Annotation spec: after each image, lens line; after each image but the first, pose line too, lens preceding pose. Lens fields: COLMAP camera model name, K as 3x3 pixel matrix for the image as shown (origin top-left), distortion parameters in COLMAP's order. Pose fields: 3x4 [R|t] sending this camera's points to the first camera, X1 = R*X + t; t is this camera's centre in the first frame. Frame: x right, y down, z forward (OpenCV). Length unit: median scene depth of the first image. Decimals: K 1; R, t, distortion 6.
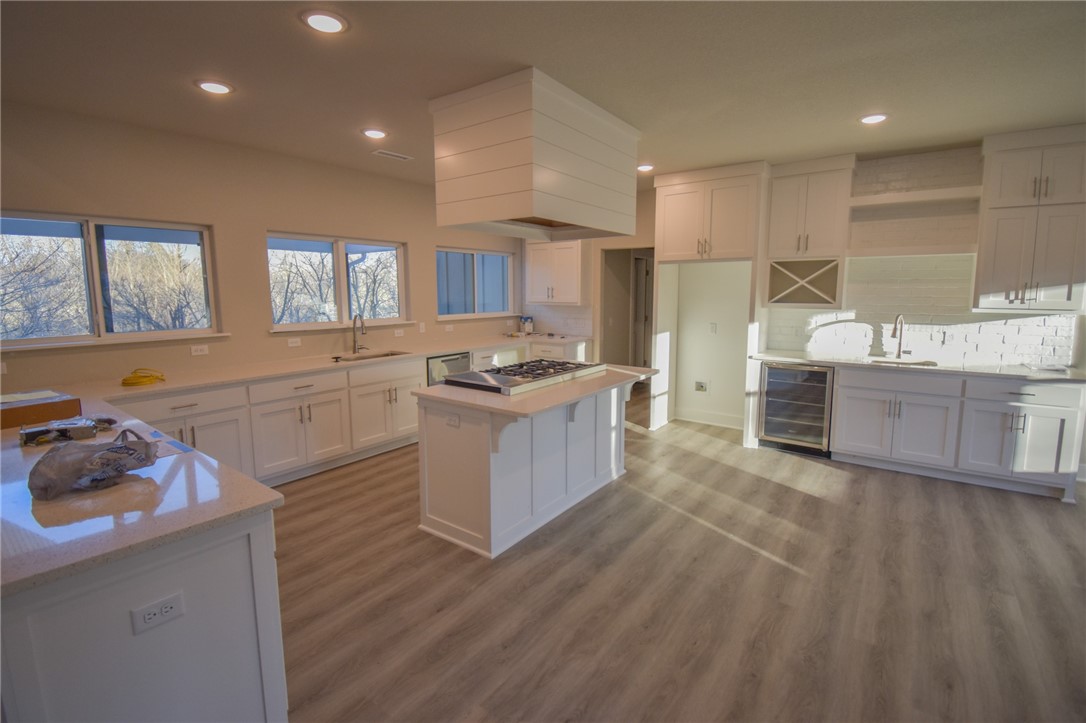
lens RADIAL K [[485.5, 0, 544.2], [0, 485.5, 350.4], [0, 0, 1]] dist [0.020144, -0.025669]
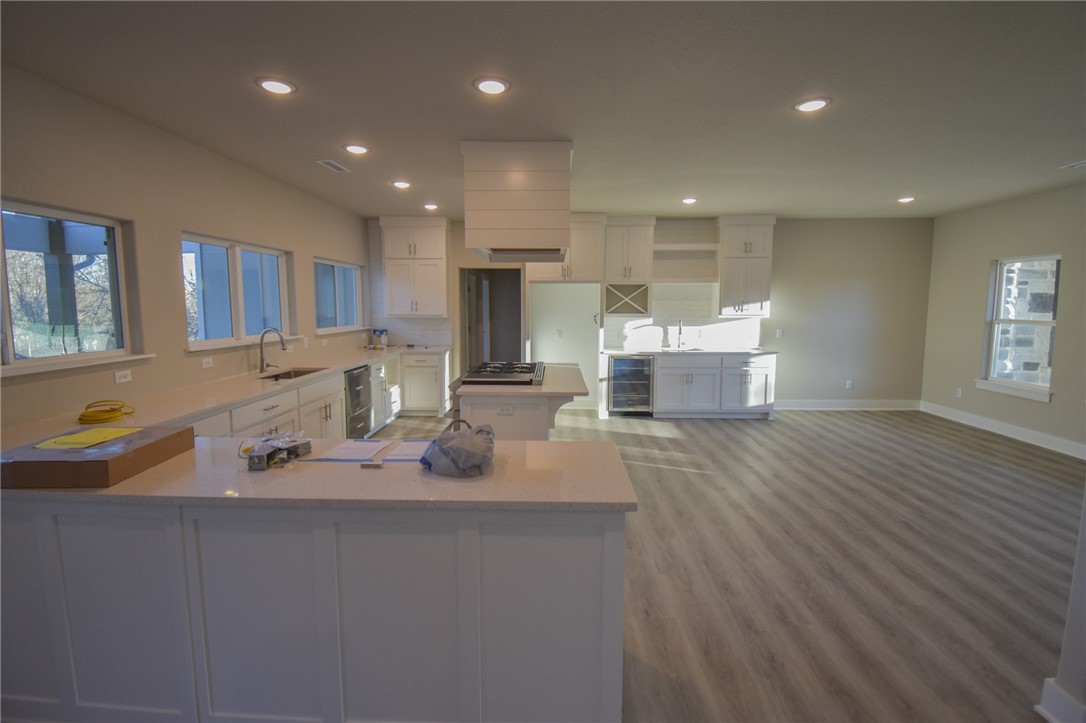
lens RADIAL K [[485.5, 0, 544.2], [0, 485.5, 350.4], [0, 0, 1]] dist [0.020144, -0.025669]
pose [[0.816316, -0.049744, 0.575459, -0.549605], [0.066469, 0.997756, -0.008041, 0.007828], [-0.573768, 0.044814, 0.817791, -0.034642]]
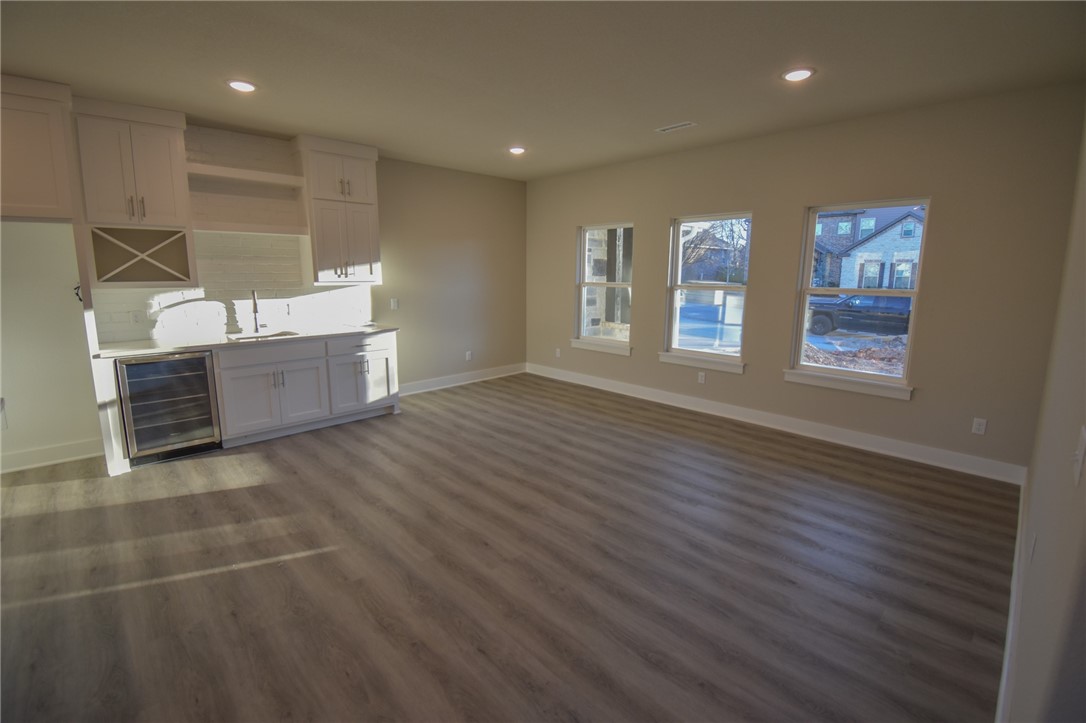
lens RADIAL K [[477.7, 0, 542.5], [0, 477.7, 351.0], [0, 0, 1]] dist [0.021263, -0.025690]
pose [[0.161269, -0.157096, 0.974327, -0.184318], [0.115883, 0.983434, 0.139384, -0.017610], [-0.980083, 0.090430, 0.176802, 0.232905]]
